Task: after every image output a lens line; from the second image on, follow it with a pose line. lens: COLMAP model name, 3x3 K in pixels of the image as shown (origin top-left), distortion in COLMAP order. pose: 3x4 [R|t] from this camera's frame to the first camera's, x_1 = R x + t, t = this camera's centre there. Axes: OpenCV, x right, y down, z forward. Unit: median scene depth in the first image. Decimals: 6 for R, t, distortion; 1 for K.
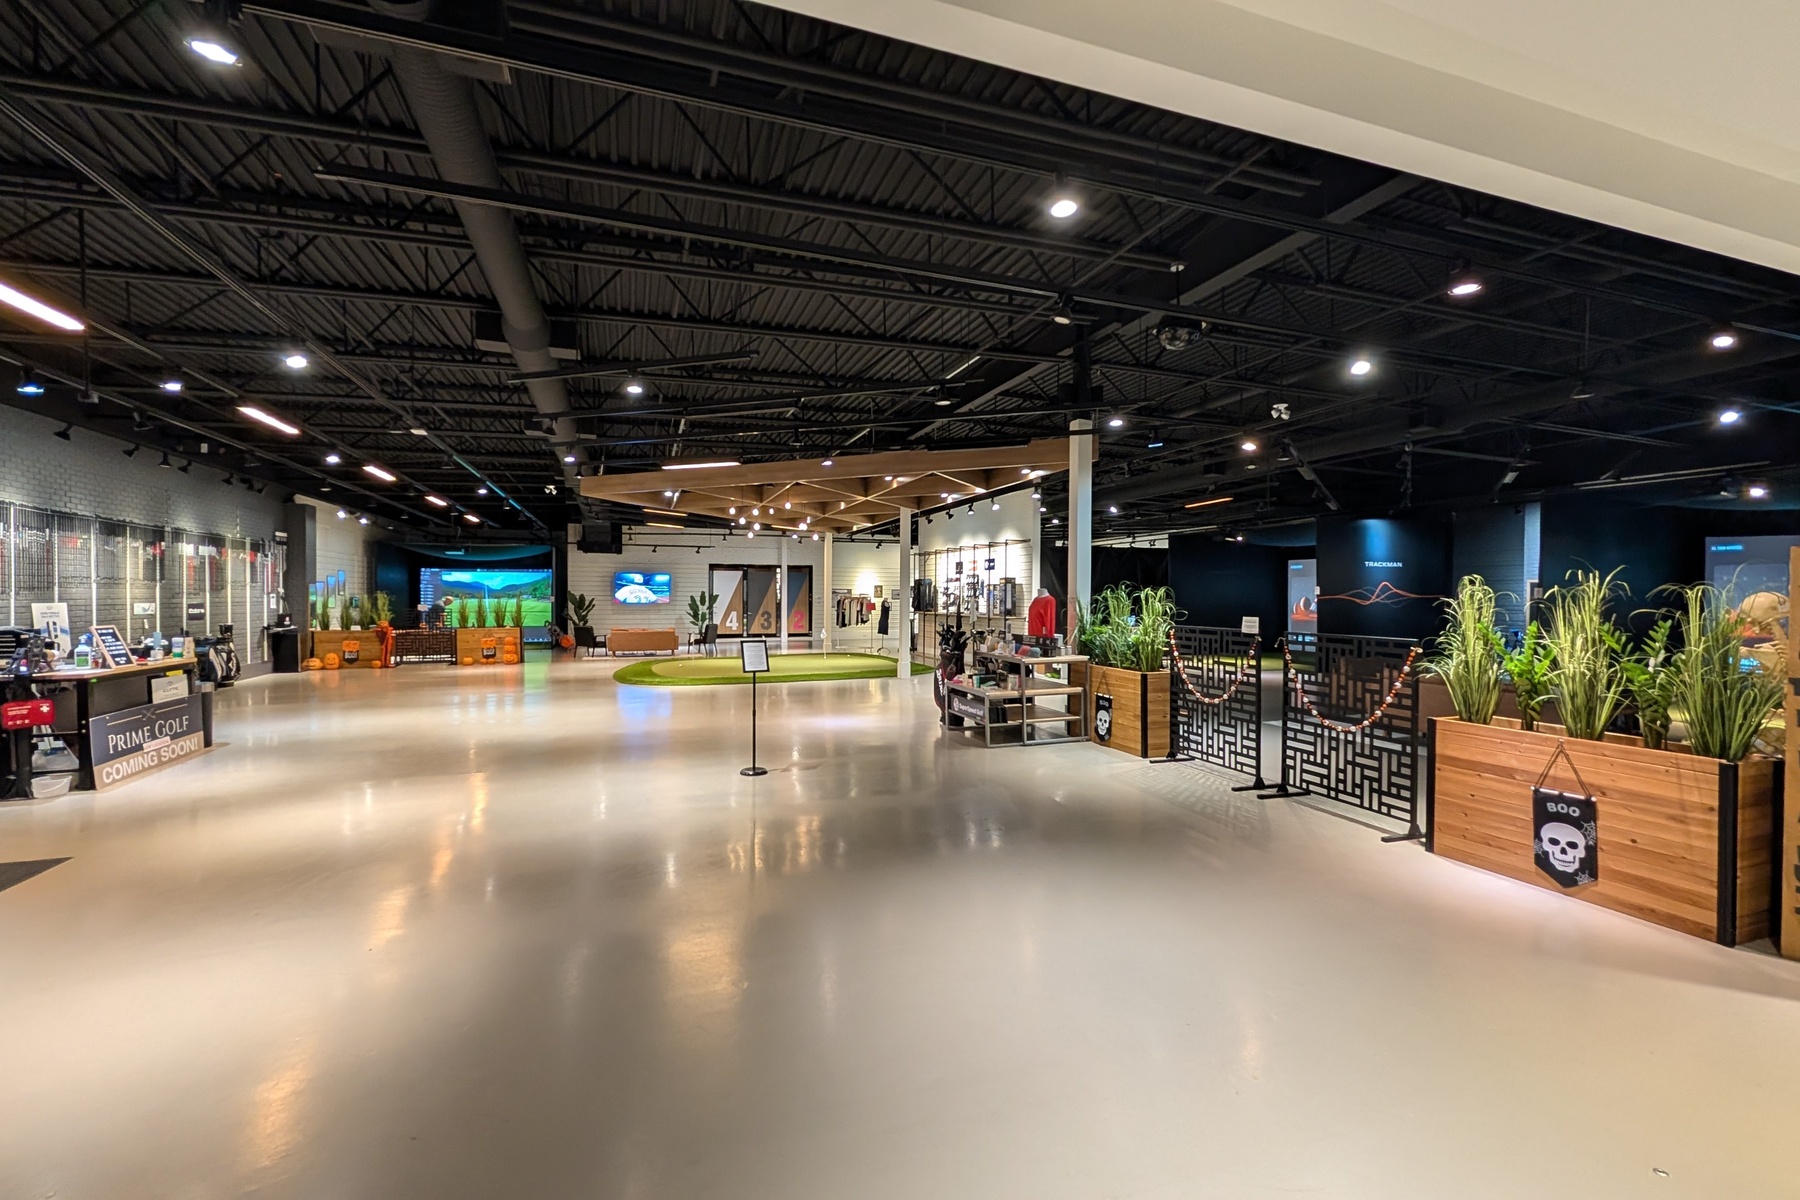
lens RADIAL K [[771.4, 0, 901.0], [0, 771.4, 600.8], [0, 0, 1]] dist [-0.001804, 0.001018]
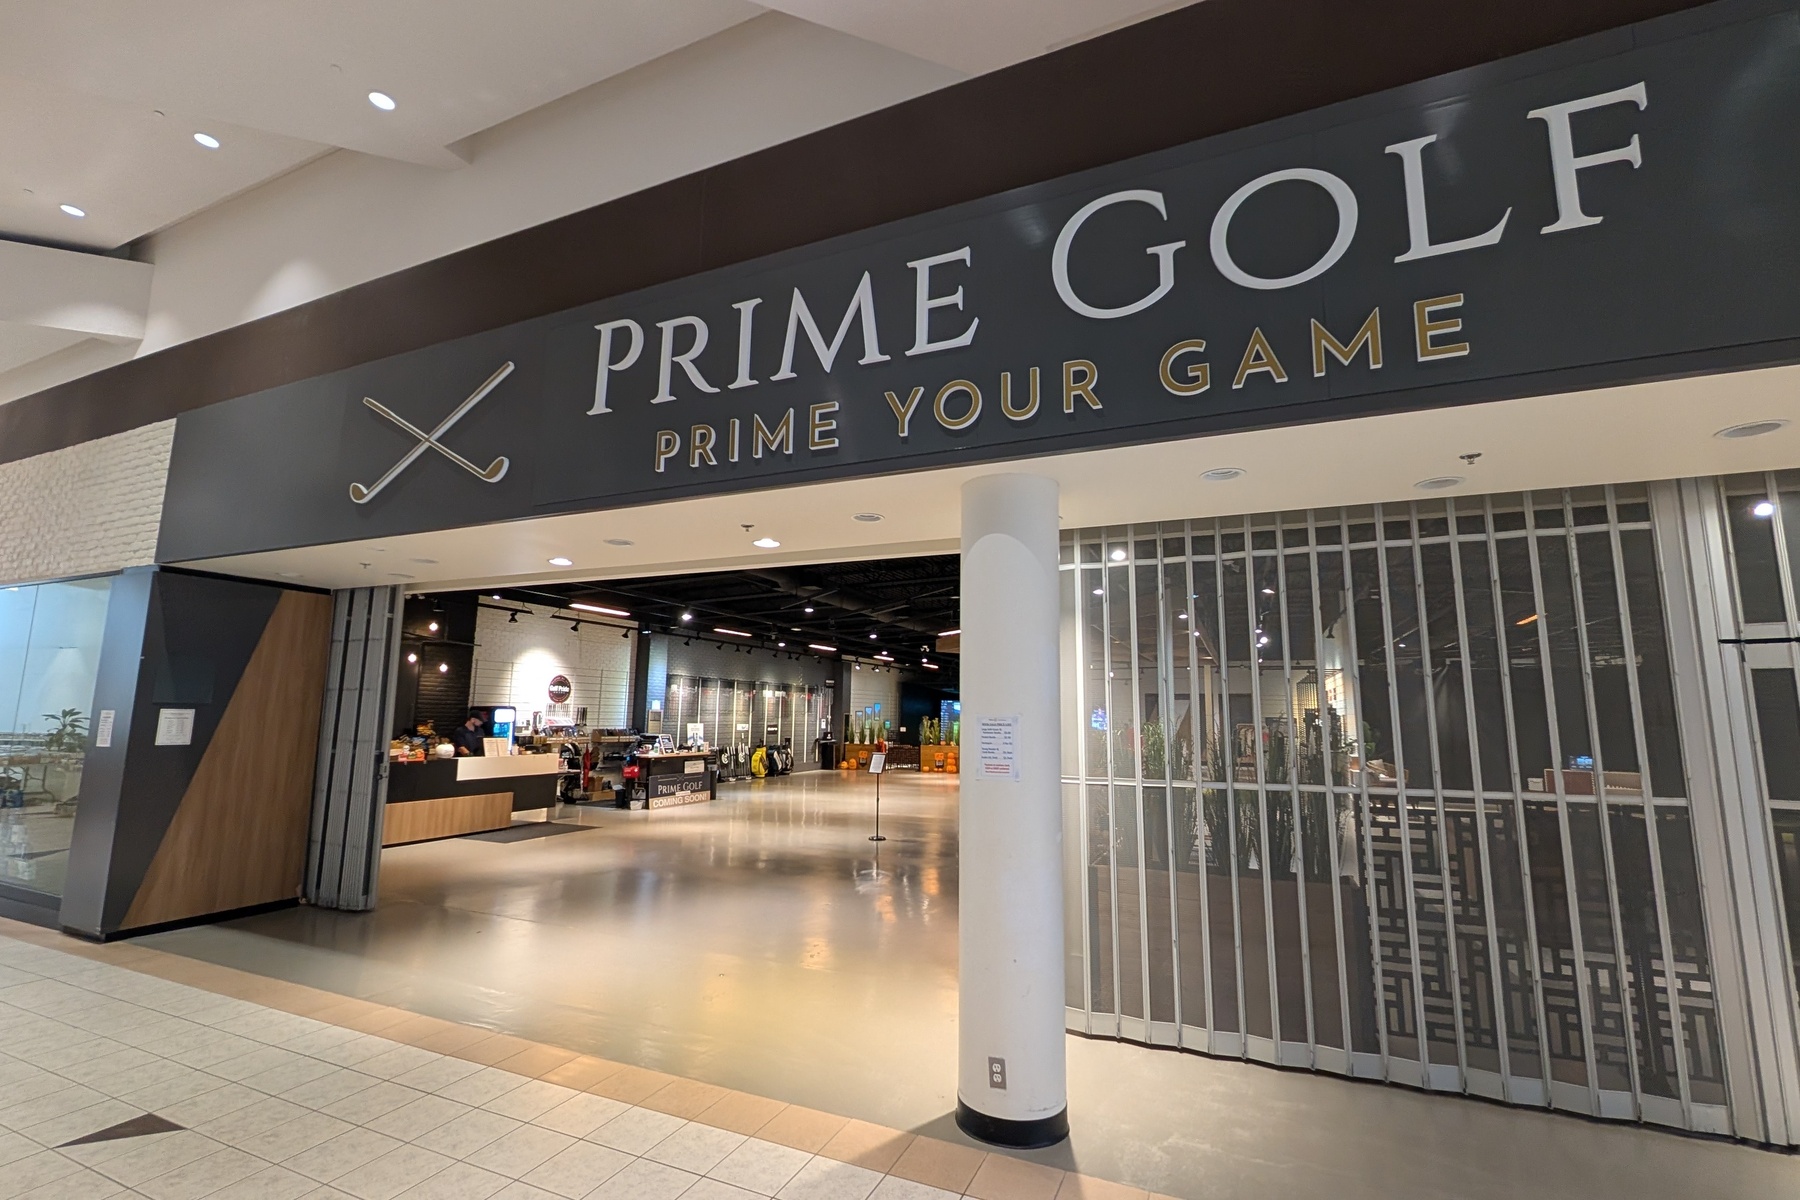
lens RADIAL K [[771.4, 0, 895.5], [0, 771.4, 612.3], [0, 0, 1]] dist [-0.001804, 0.001018]
pose [[0.726465, -0.086383, -0.681753, 0.522360], [-0.013897, 0.990018, -0.140251, -0.008022], [0.687063, 0.111362, 0.718013, -0.088620]]
